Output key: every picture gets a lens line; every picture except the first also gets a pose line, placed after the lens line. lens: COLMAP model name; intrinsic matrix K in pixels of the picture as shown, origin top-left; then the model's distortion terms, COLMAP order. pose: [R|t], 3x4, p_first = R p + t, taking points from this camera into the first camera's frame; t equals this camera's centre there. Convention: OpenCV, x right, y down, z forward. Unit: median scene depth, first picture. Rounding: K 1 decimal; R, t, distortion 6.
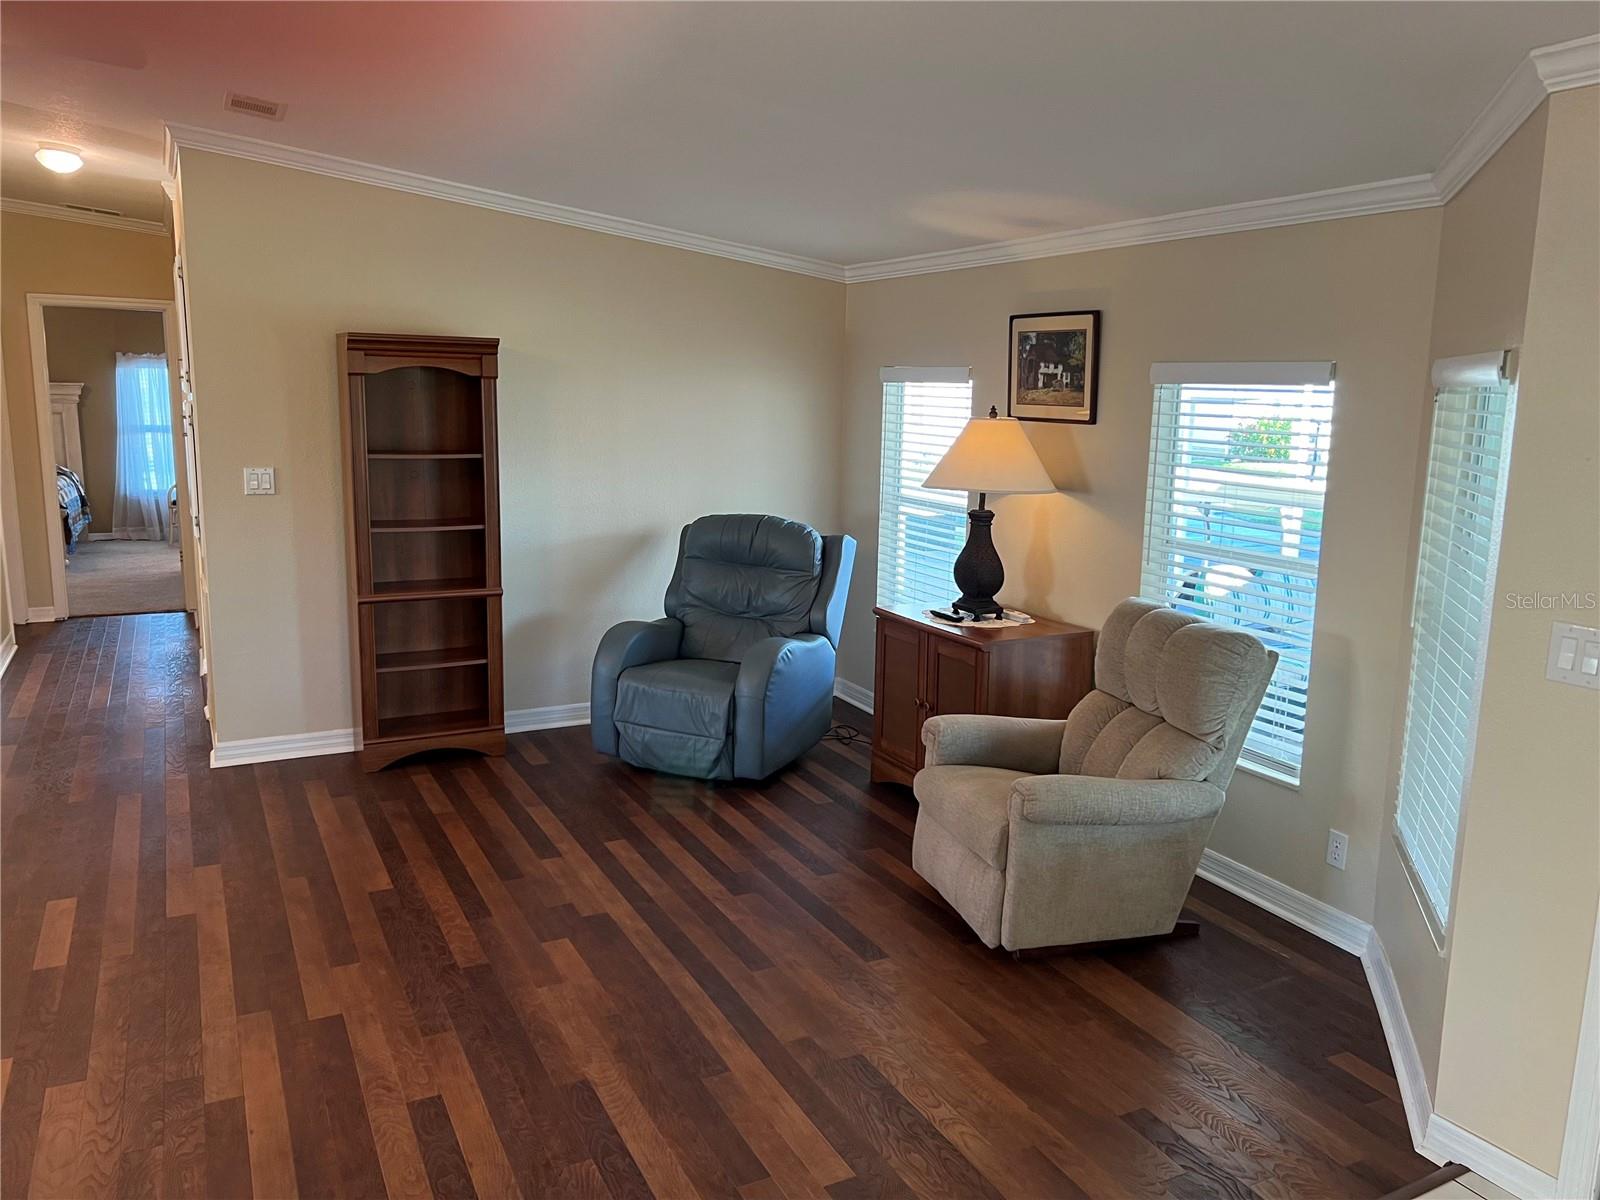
lens RADIAL K [[1202.2, 0, 805.5], [0, 1202.2, 601.9], [0, 0, 1]] dist [0.035392, -0.024373]
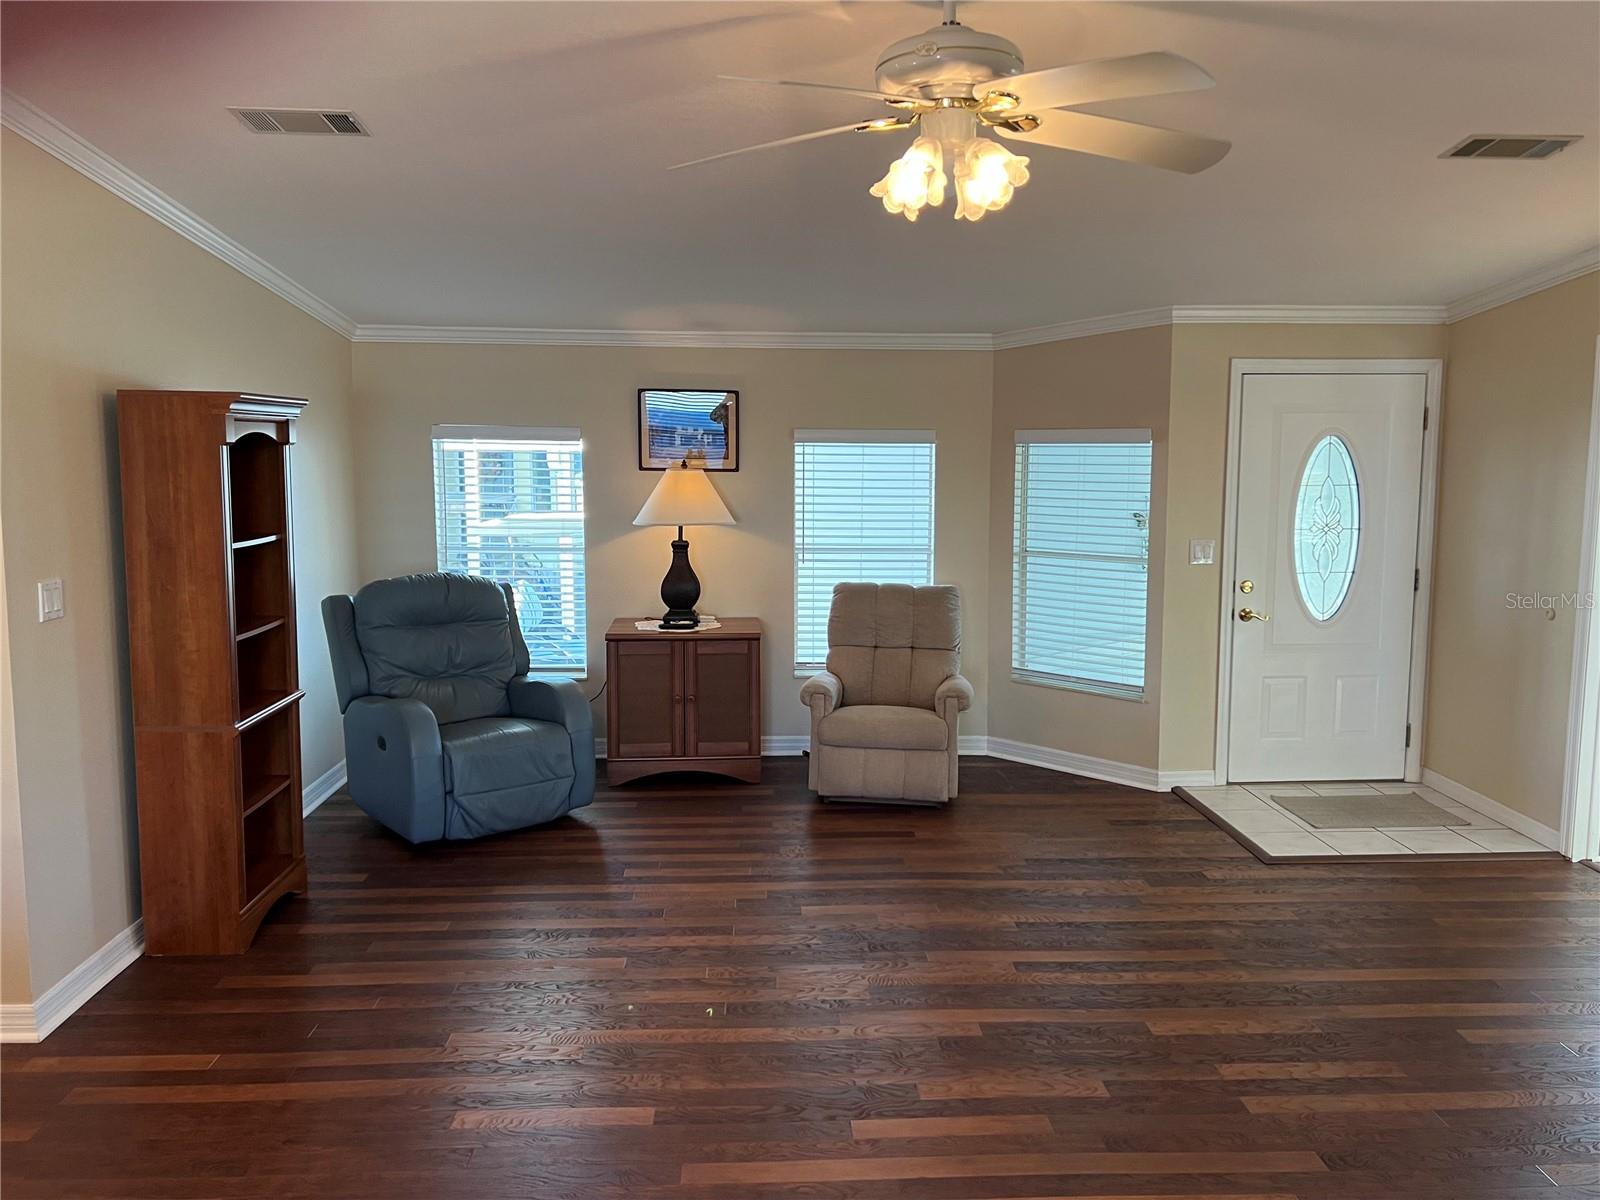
lens RADIAL K [[1202.2, 0, 809.6], [0, 1202.2, 591.4], [0, 0, 1]] dist [0.035392, -0.024373]
pose [[0.404166, -0.123772, 0.906273, -0.964816], [0.162138, 0.984806, 0.062190, -0.080895], [-0.900201, 0.121806, 0.418093, 0.349777]]
